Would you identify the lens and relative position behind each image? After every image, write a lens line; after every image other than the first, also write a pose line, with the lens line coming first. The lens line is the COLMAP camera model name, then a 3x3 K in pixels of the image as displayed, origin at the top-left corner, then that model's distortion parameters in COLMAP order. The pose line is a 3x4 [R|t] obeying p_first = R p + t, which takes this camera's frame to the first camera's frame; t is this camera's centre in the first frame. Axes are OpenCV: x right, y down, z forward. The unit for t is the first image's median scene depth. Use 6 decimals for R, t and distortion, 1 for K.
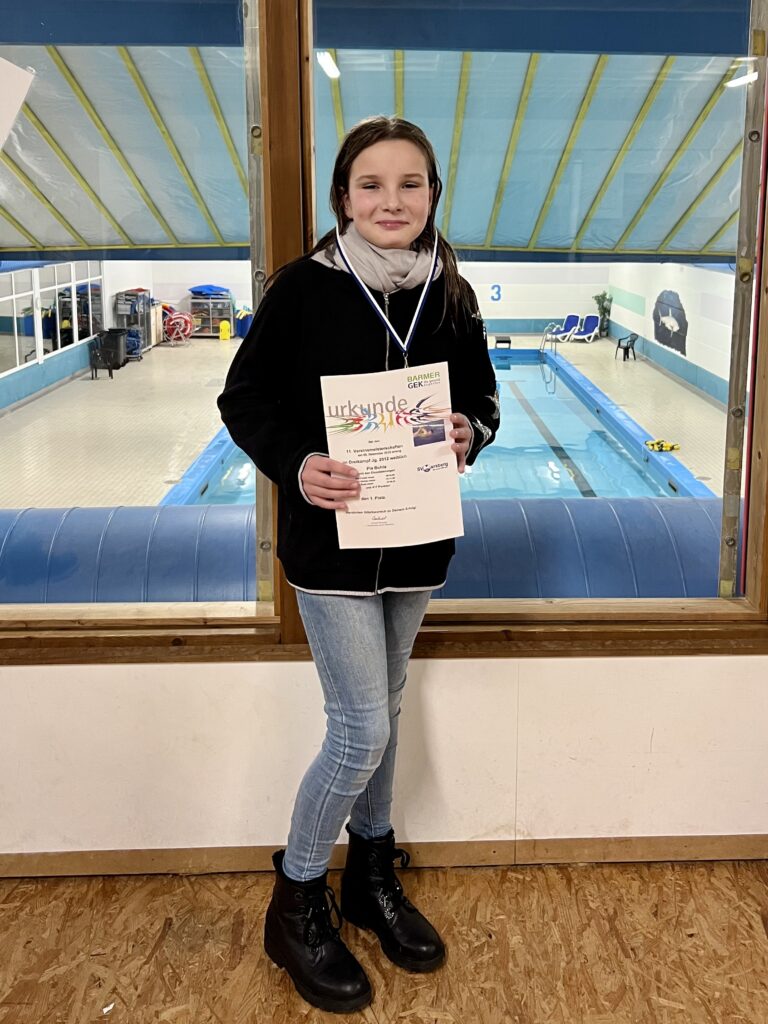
lens RADIAL K [[993.7, 0, 448.0], [0, 993.7, 366.5], [0, 0, 1]] dist [0.015137, -0.021260]
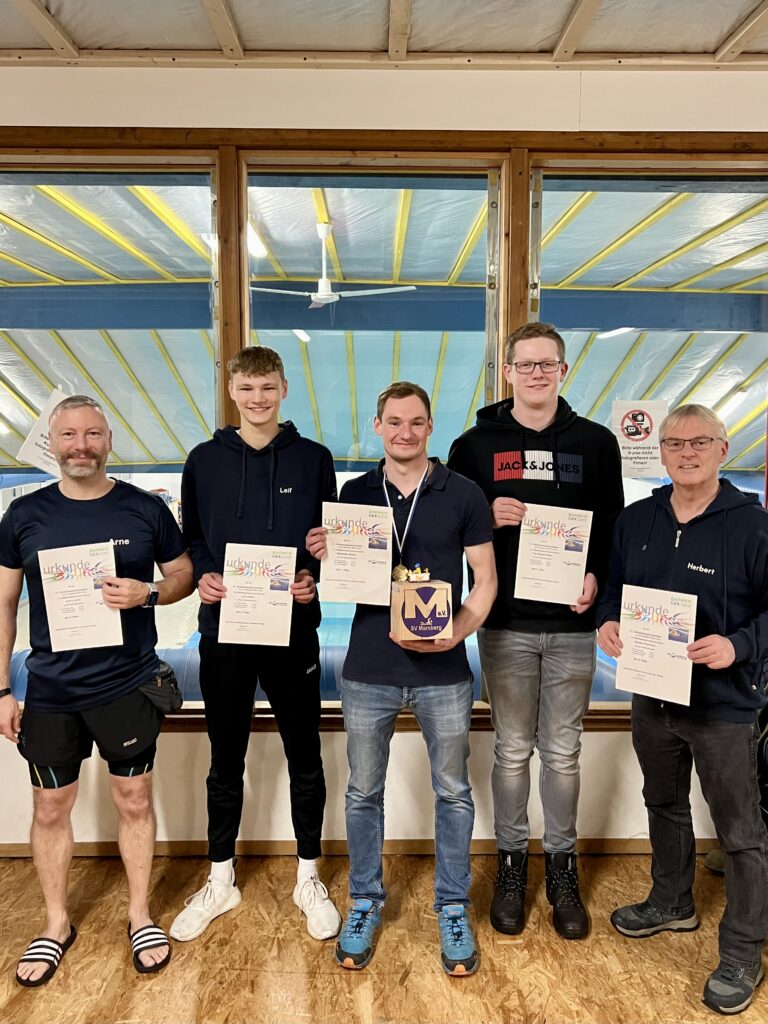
lens RADIAL K [[827.2, 0, 384.1], [0, 827.2, 482.1], [0, 0, 1]] dist [0.032723, -0.032198]
pose [[0.999311, -0.002457, -0.037024, 0.167479], [-0.000541, 0.996736, -0.080732, -0.035240], [0.037101, 0.080696, 0.996048, -0.517328]]
